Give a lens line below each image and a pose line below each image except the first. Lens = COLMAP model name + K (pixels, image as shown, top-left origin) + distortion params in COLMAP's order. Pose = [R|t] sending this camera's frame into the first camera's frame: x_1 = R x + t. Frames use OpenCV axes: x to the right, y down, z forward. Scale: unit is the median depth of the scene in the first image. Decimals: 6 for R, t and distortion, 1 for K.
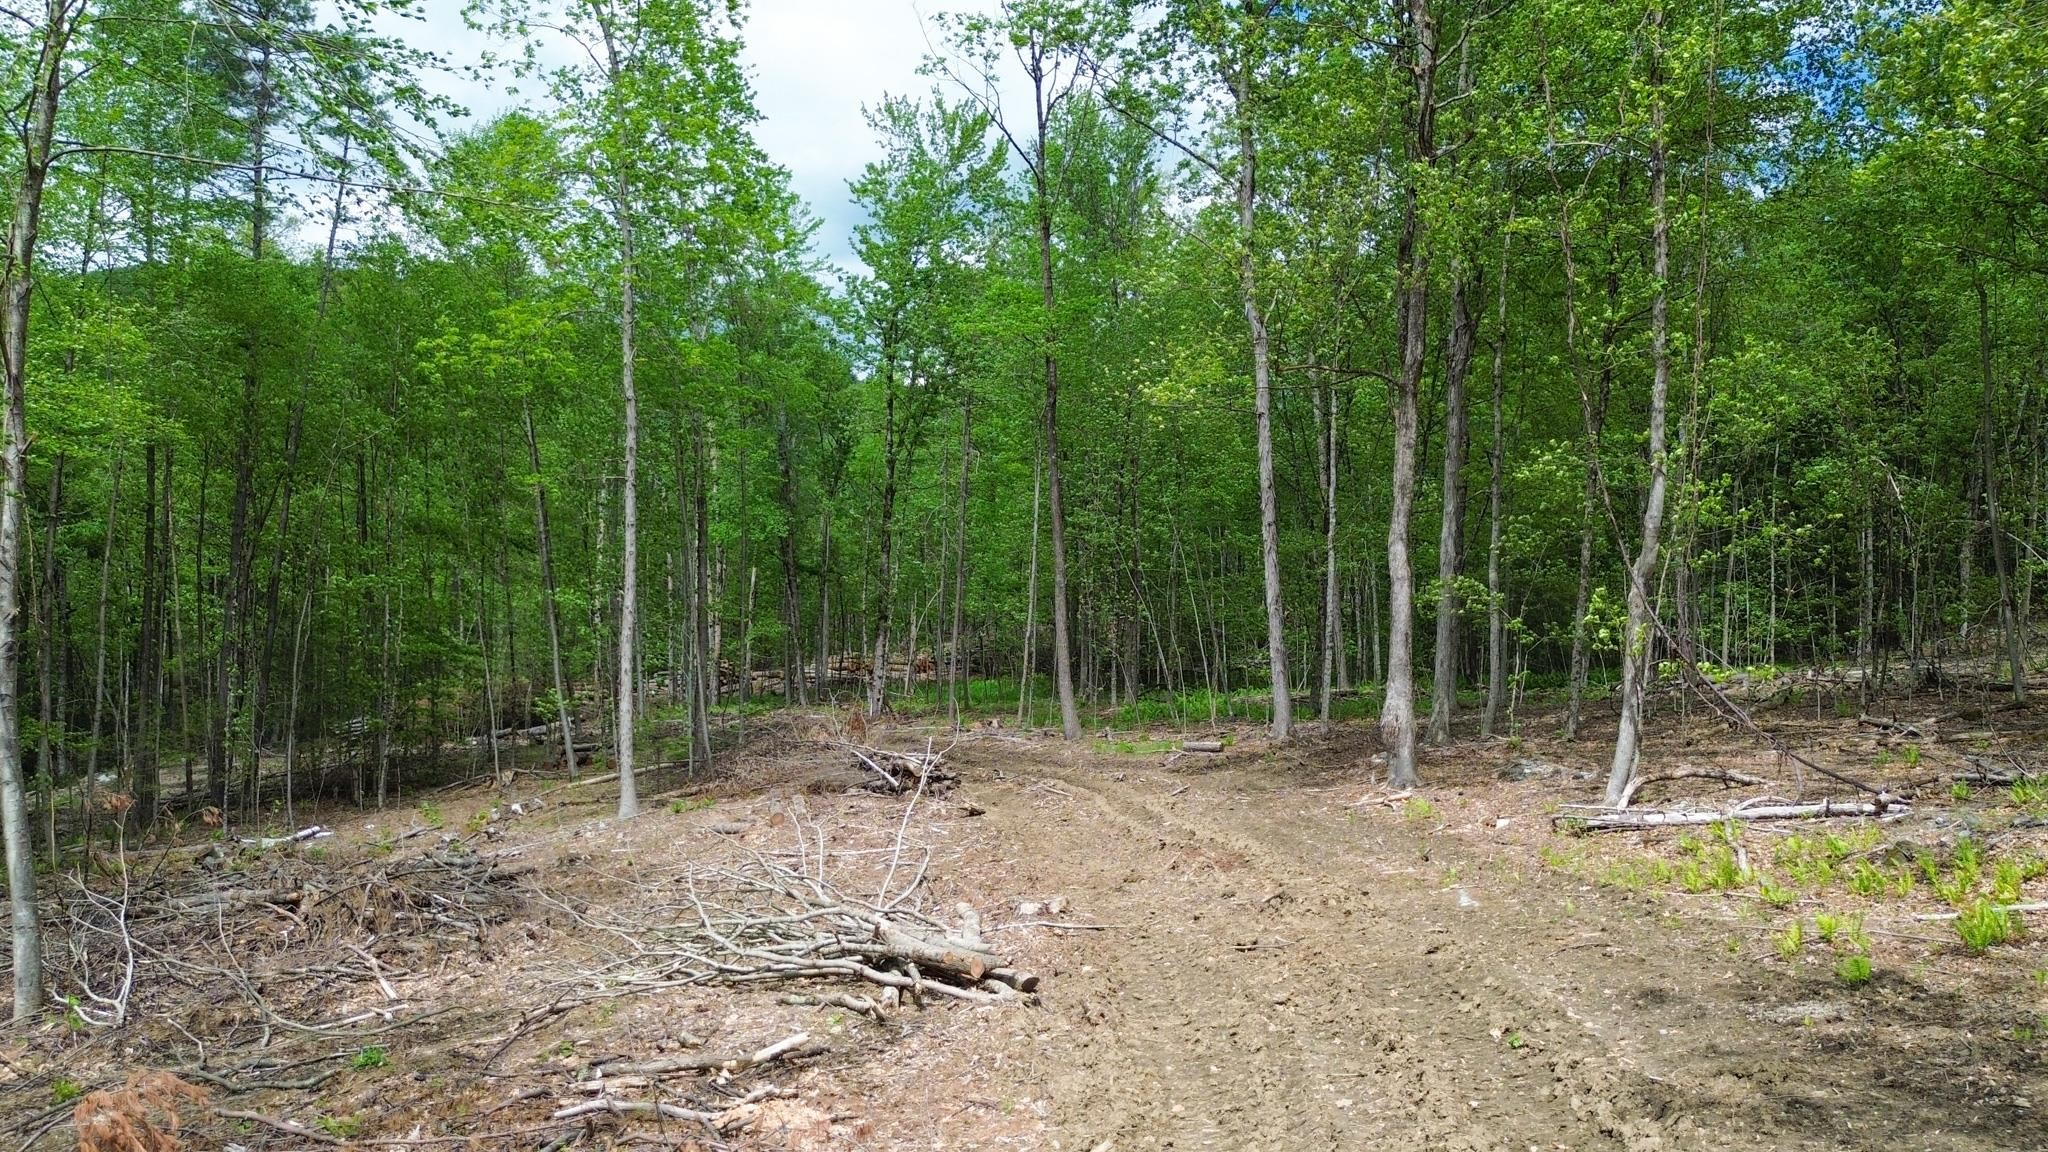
lens RADIAL K [[1508.1, 0, 1045.0], [0, 1508.1, 554.5], [0, 0, 1]] dist [0.006004, 0.005284]
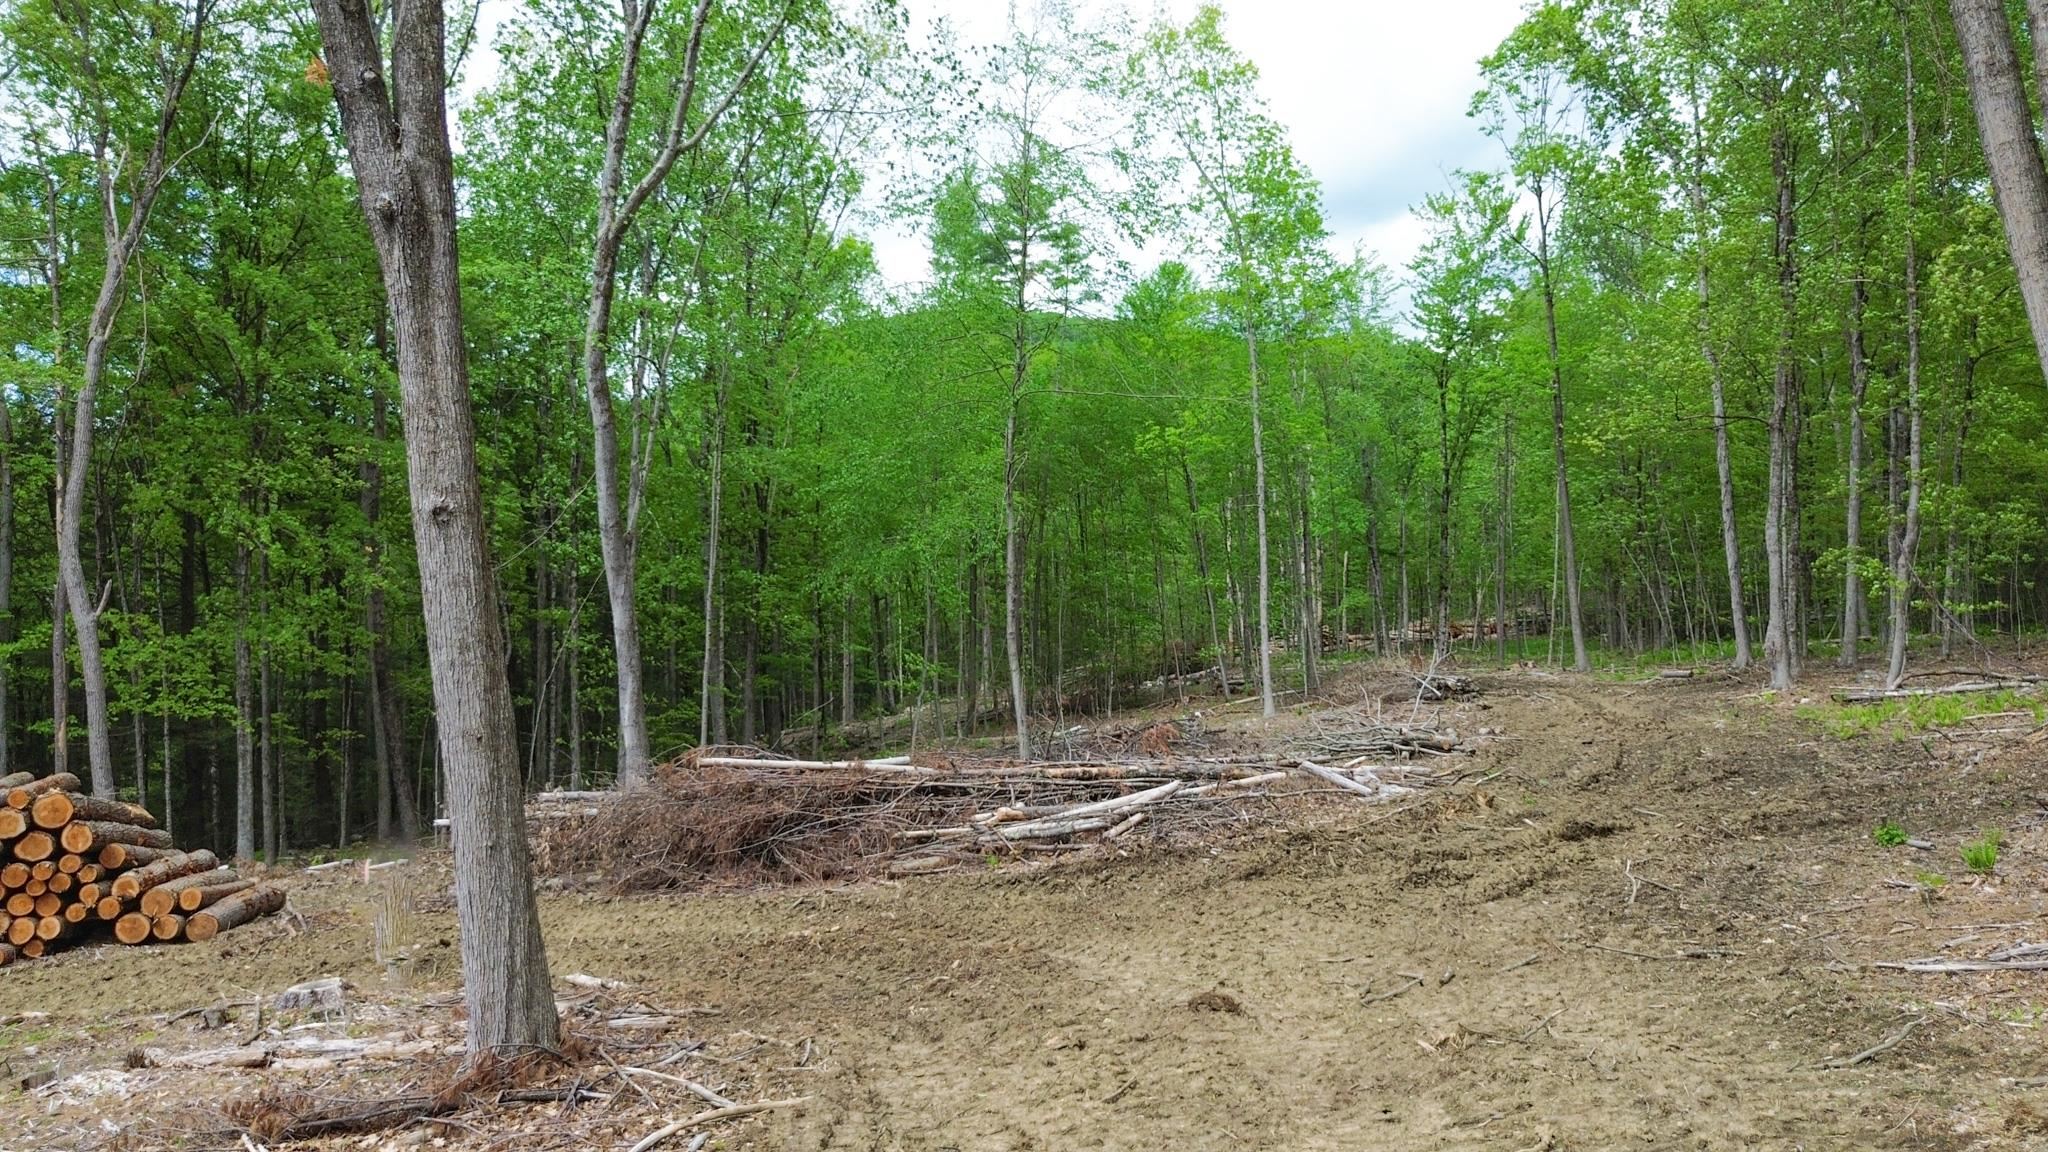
lens RADIAL K [[1466.9, 0, 968.2], [0, 1466.9, 597.2], [0, 0, 1]] dist [-0.002727, -0.143262]
pose [[0.900796, -0.028537, -0.433303, 0.073596], [0.047013, 0.998382, 0.031983, -0.011097], [0.431689, -0.049181, 0.900681, -0.341943]]
